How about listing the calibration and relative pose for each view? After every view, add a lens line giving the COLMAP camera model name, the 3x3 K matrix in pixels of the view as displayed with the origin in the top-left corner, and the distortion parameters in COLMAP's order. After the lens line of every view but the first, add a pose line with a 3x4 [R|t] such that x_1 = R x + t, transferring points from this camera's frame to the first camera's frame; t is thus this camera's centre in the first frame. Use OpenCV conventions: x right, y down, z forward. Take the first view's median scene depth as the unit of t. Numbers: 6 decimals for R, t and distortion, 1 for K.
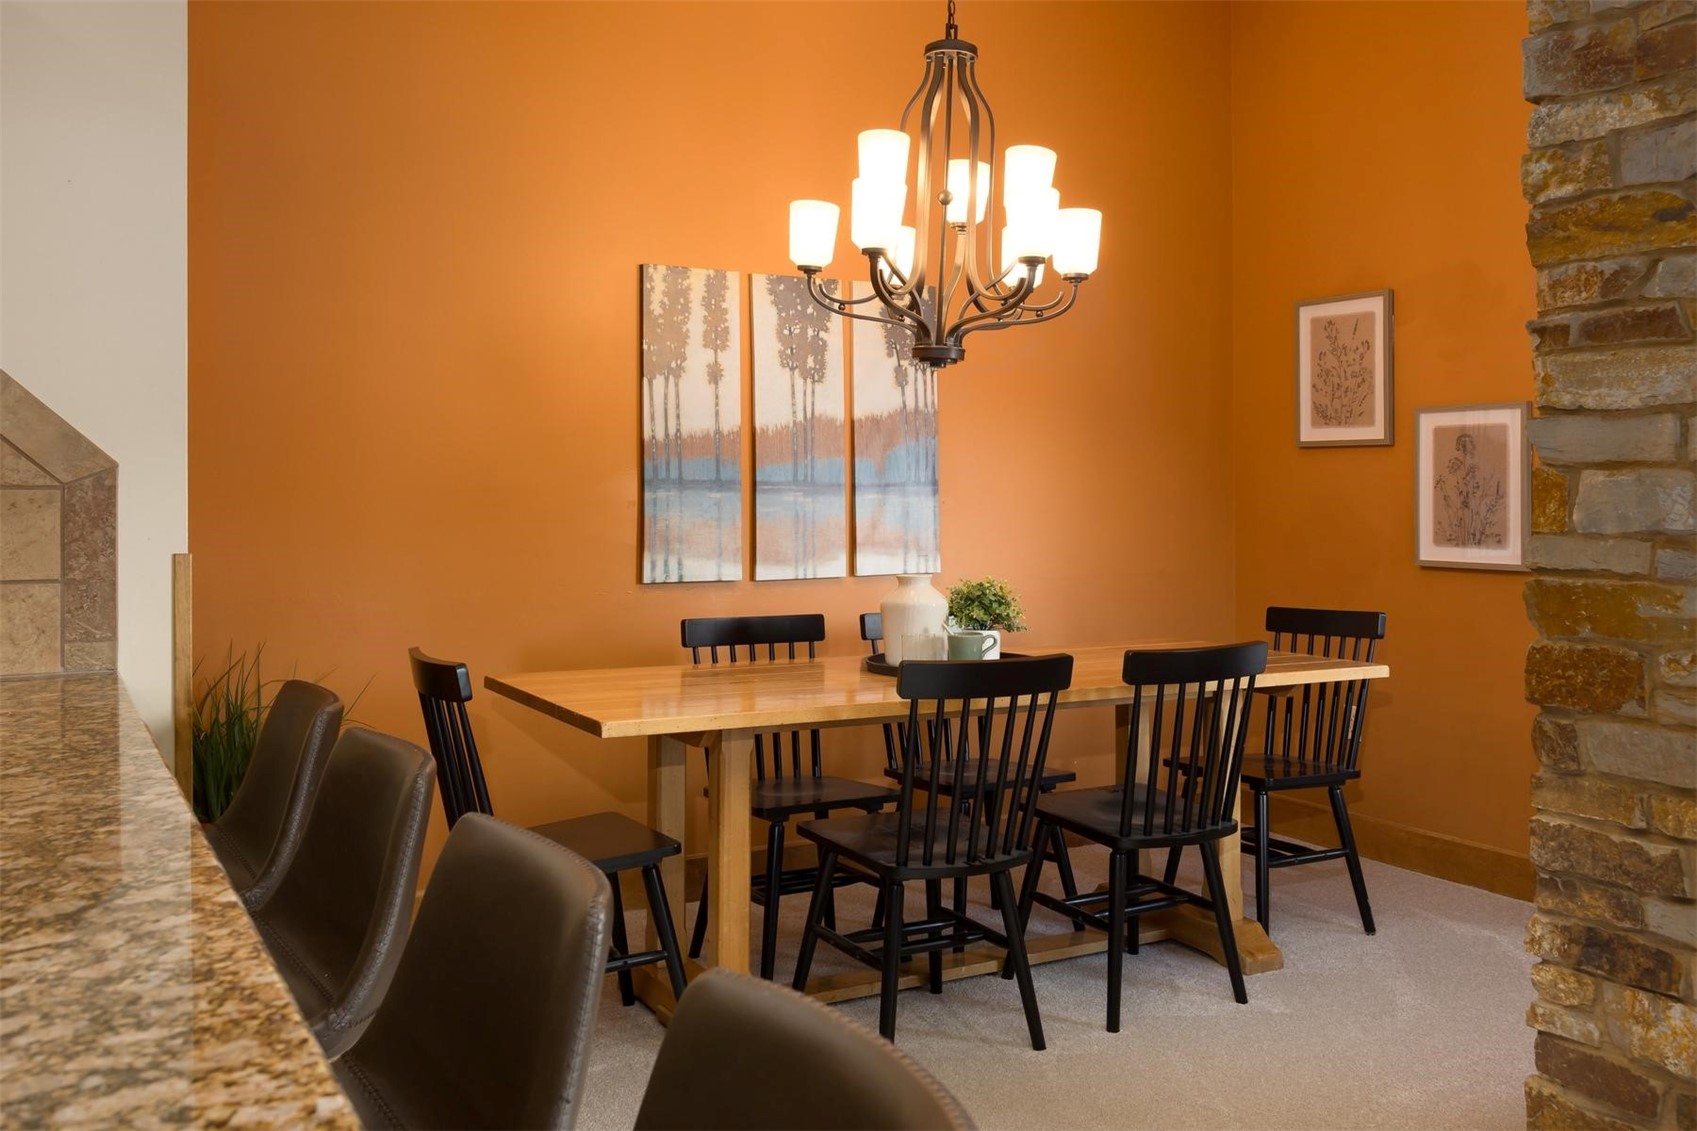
lens RADIAL K [[1468.7, 0, 857.2], [0, 1468.7, 478.9], [0, 0, 1]] dist [0.008531, -0.008728]
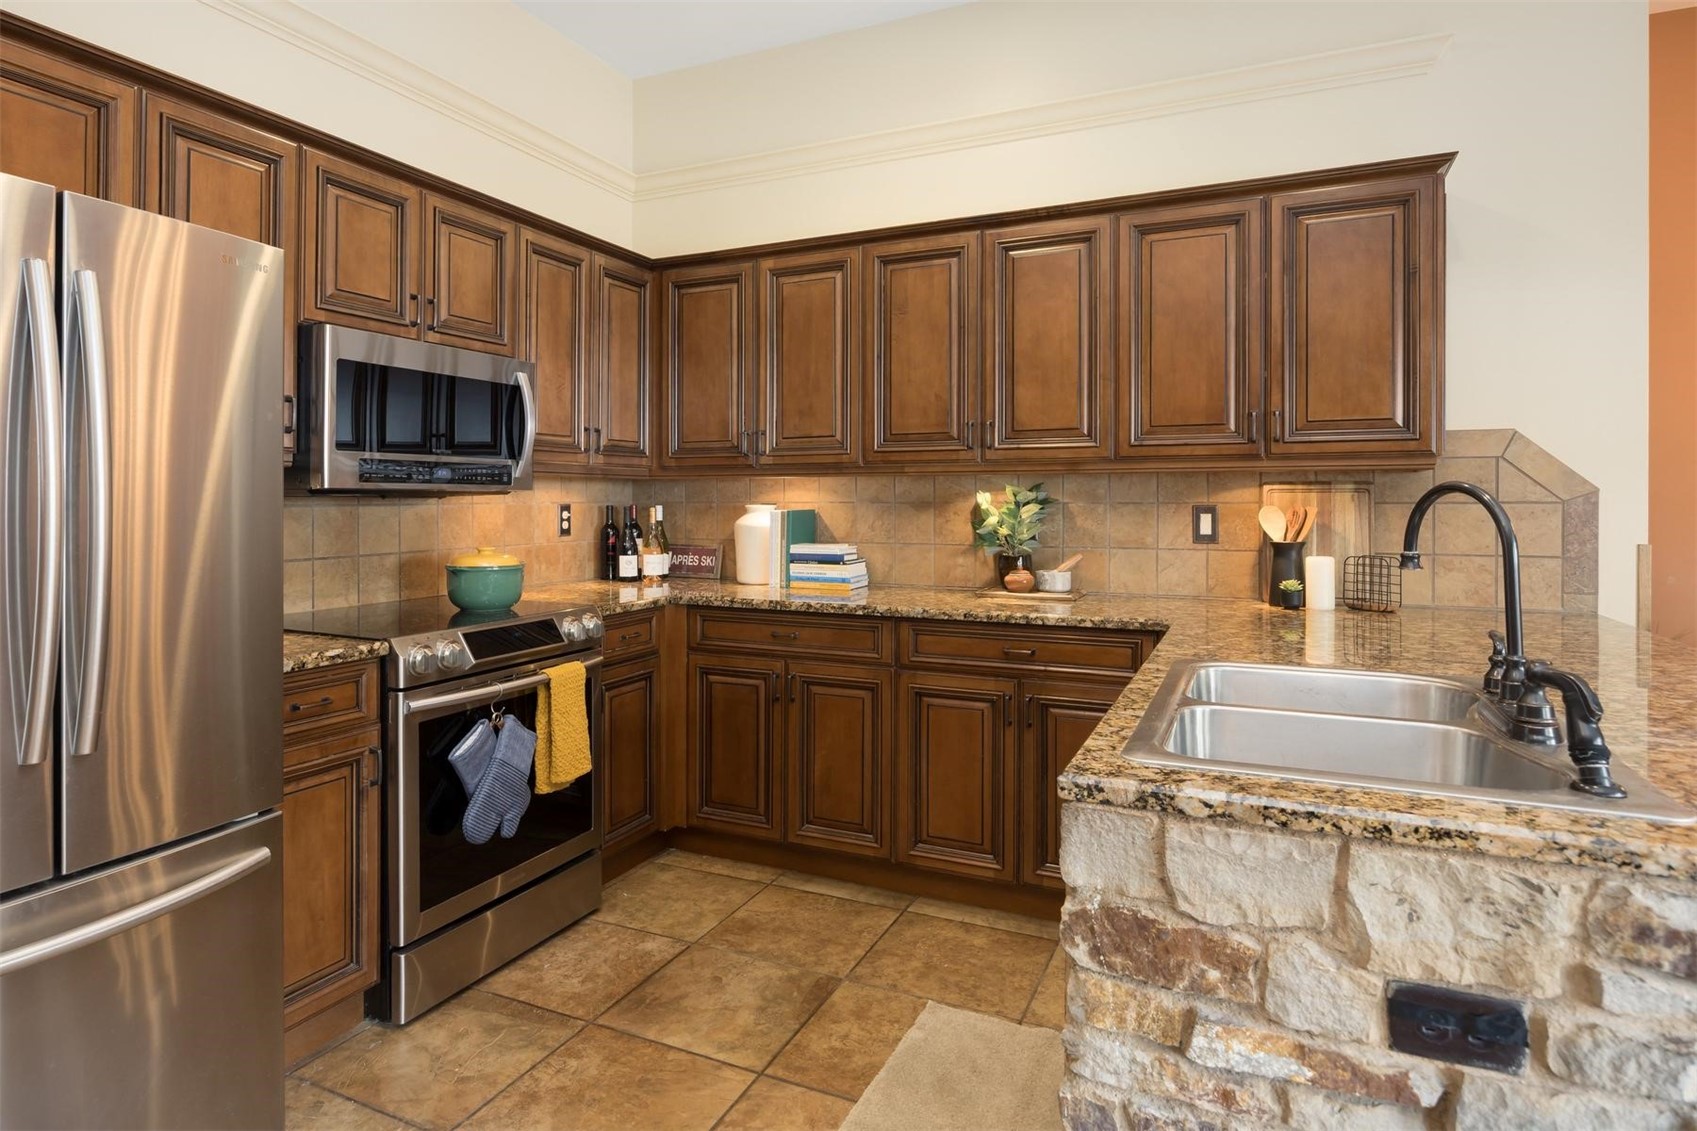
lens RADIAL K [[953.4, 0, 786.4], [0, 953.4, 506.5], [0, 0, 1]] dist [-0.012472, 0.000928]
pose [[0.553029, 0.005323, -0.833145, -0.083727], [0.001228, 0.999973, 0.007204, 0.000624], [0.833161, -0.005007, 0.553008, -0.245436]]
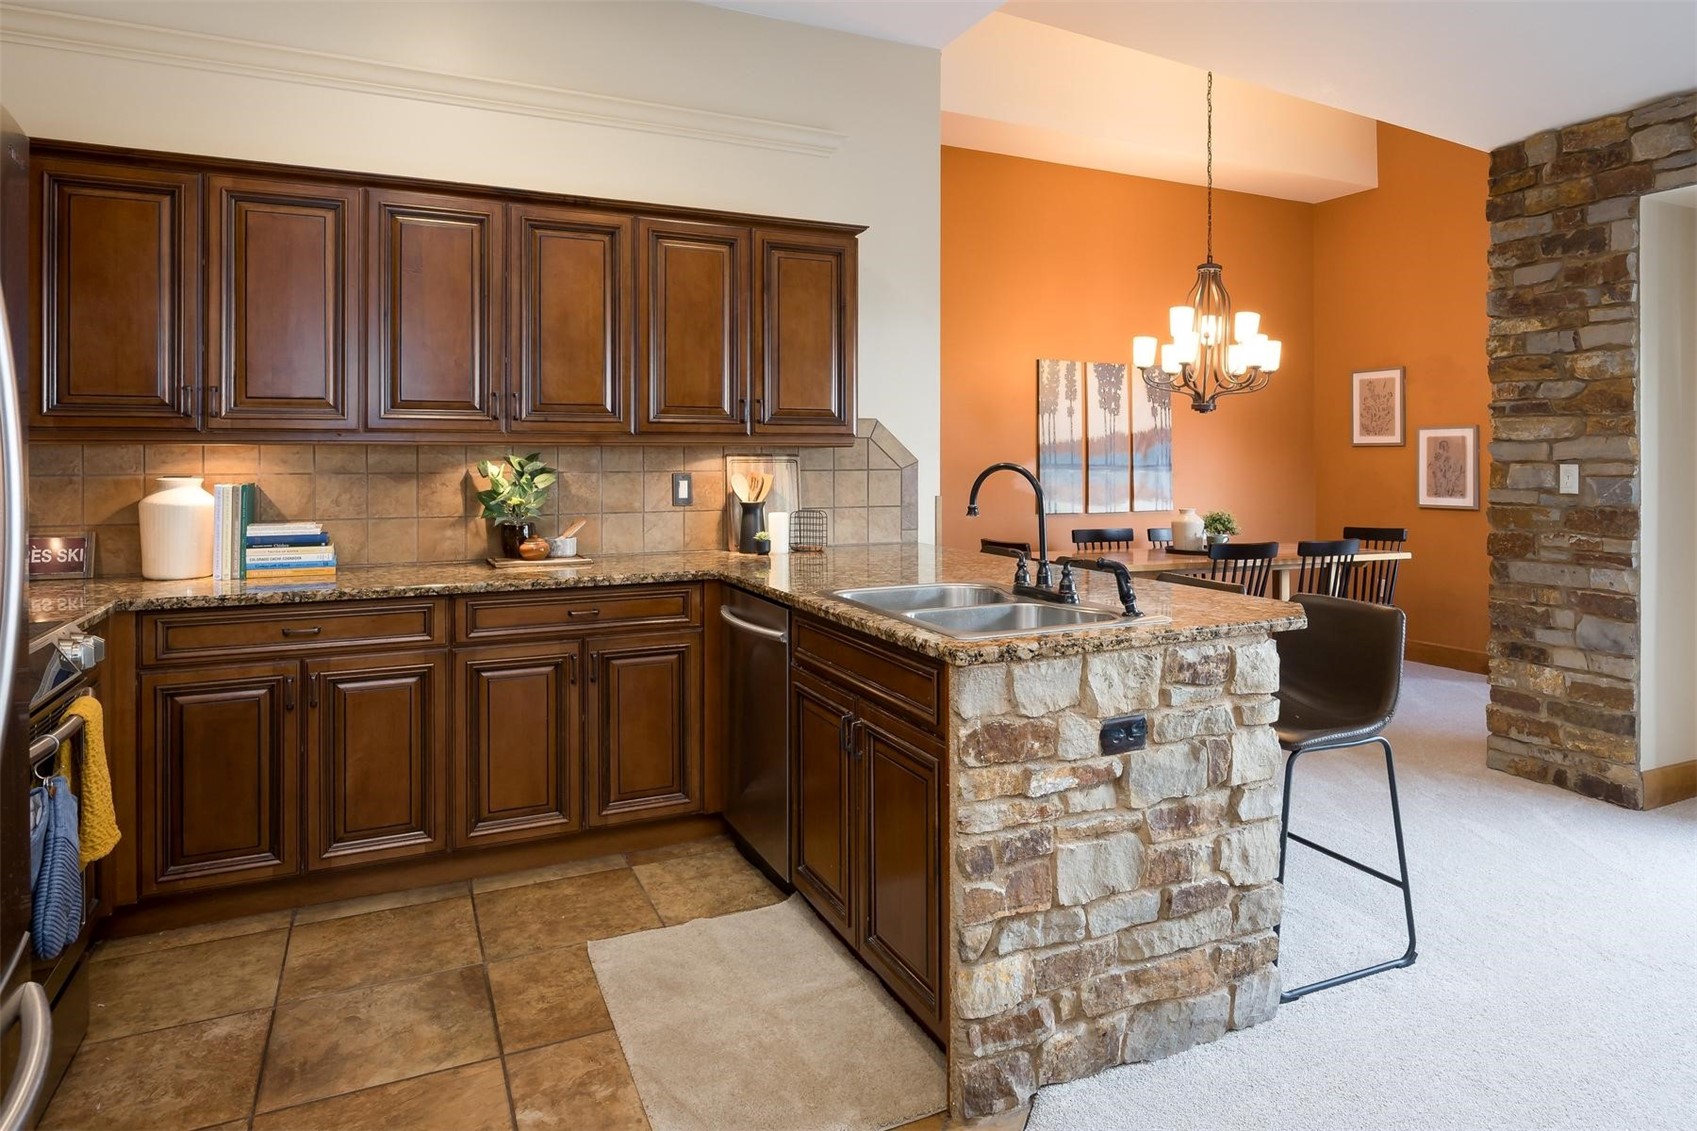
lens RADIAL K [[1038.4, 0, 909.1], [0, 1038.4, 462.0], [0, 0, 1]] dist [-0.009554, 0.000281]
pose [[0.998541, -0.000262, -0.053993, -0.290929], [0.000562, 0.999985, 0.005537, -0.012048], [0.053991, -0.005559, 0.998526, -0.546552]]
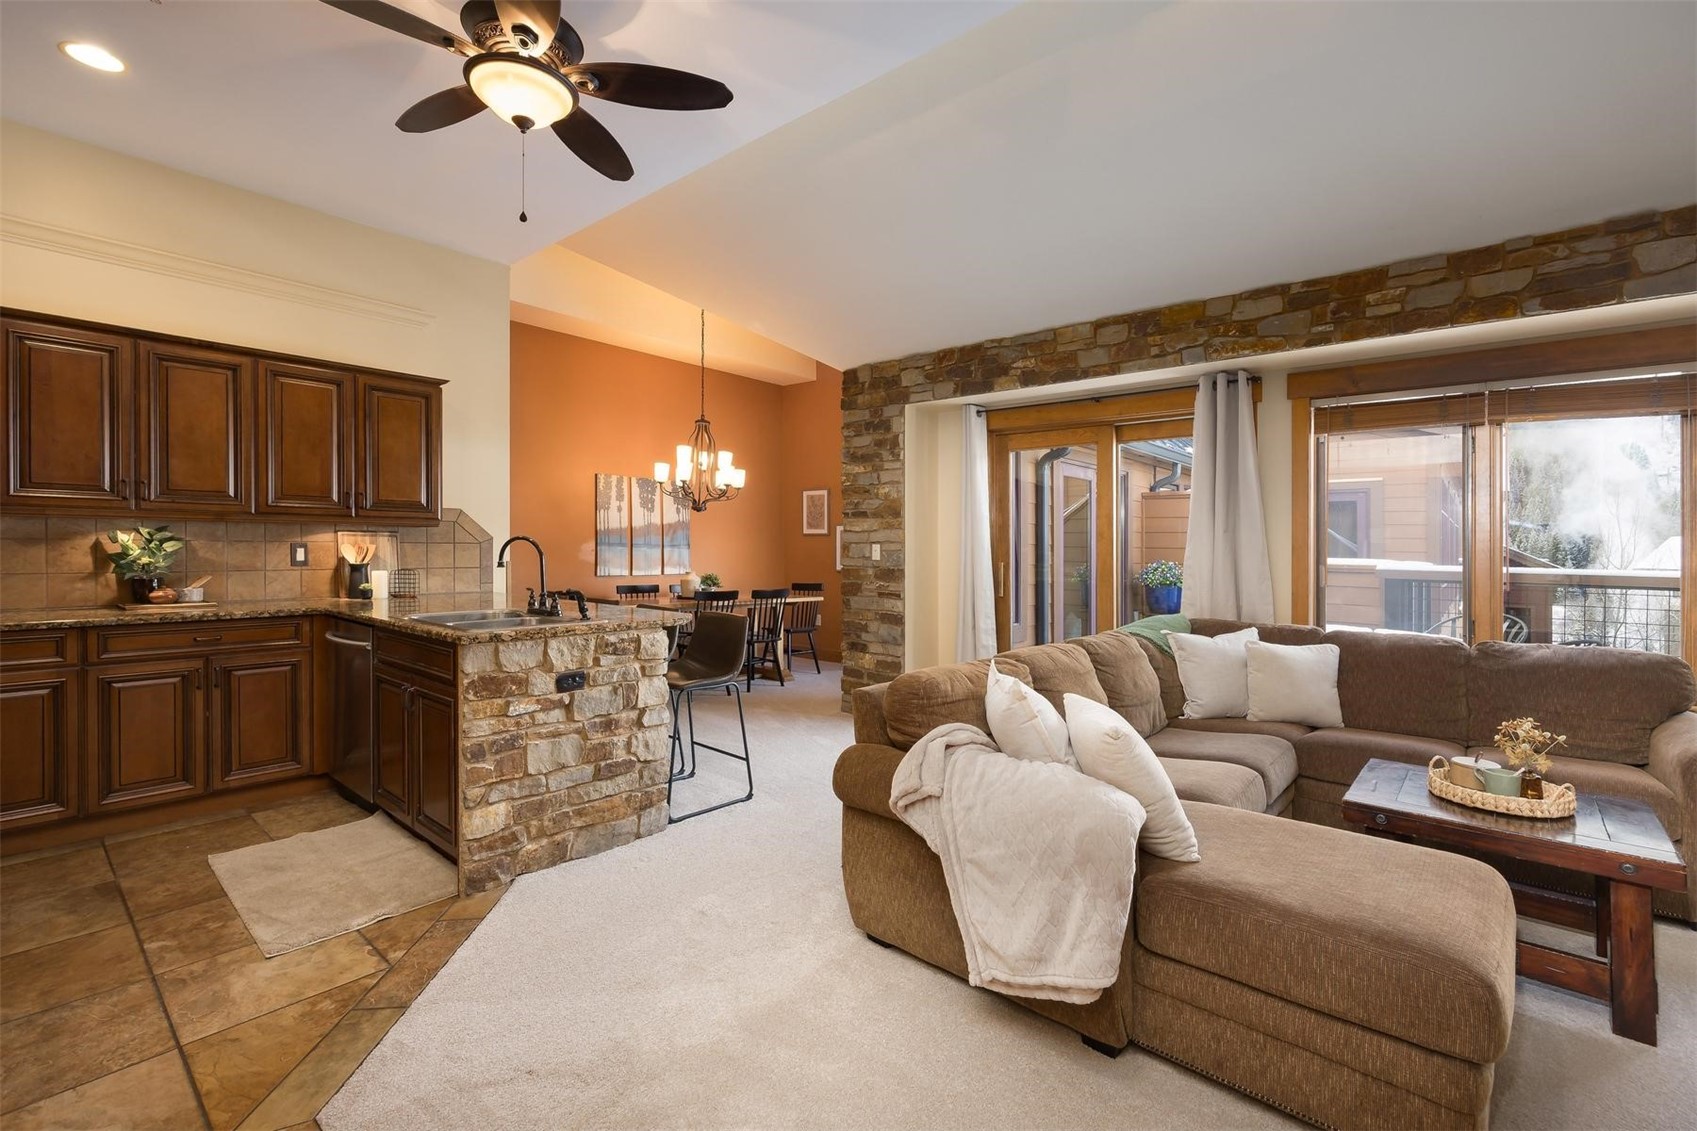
lens RADIAL K [[741.5, 0, 866.4], [0, 741.5, 561.2], [0, 0, 1]] dist [-0.004061, 0.000485]
pose [[0.938336, 0.003919, 0.345704, -0.177993], [-0.011807, 0.999716, 0.020714, 0.000388], [-0.345524, -0.023519, 0.938115, -0.789506]]
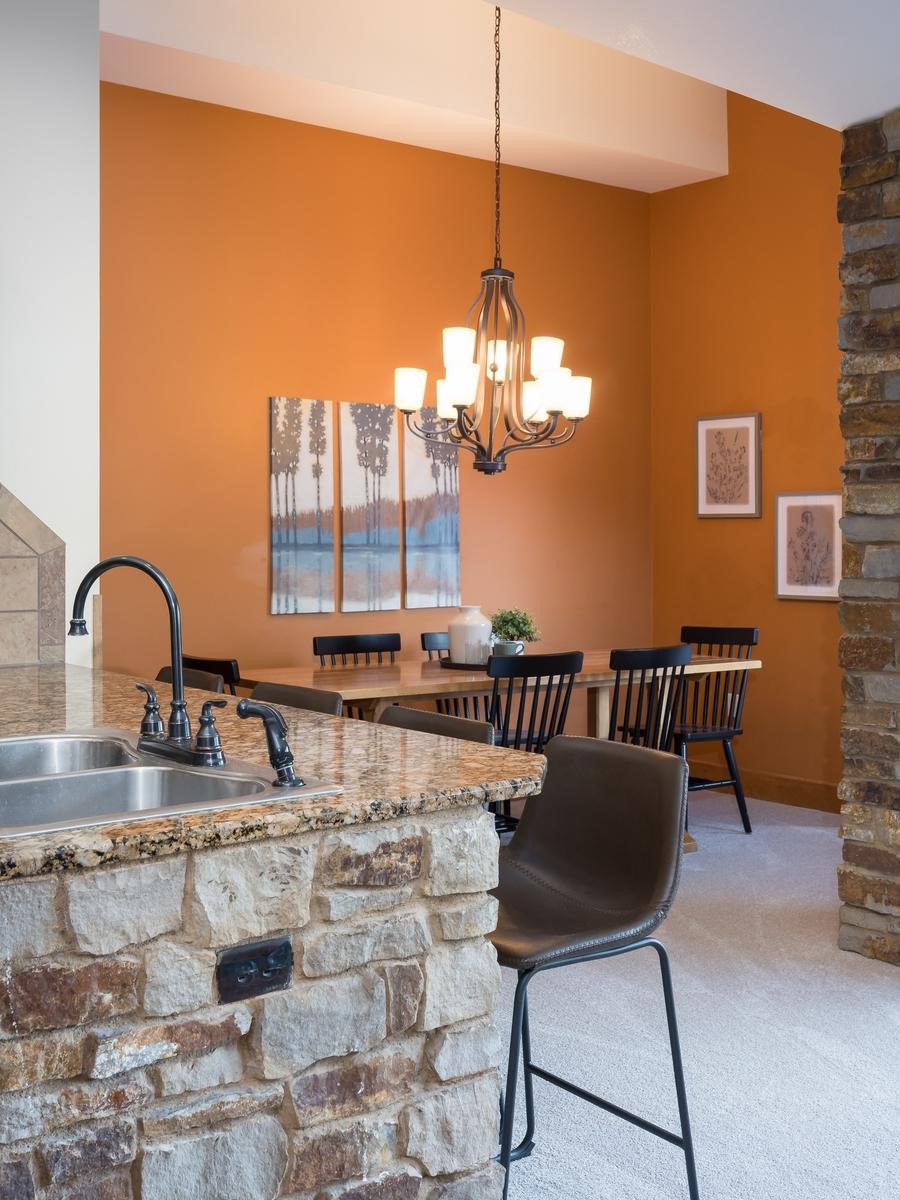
lens RADIAL K [[1409.8, 0, 425.8], [0, 1409.8, 541.1], [0, 0, 1]] dist [-0.002560, 0.000000]
pose [[0.991670, -0.002868, 0.128769, -0.203918], [0.001317, 0.999926, 0.012132, -0.022258], [-0.128794, -0.011861, 0.991600, -0.486527]]
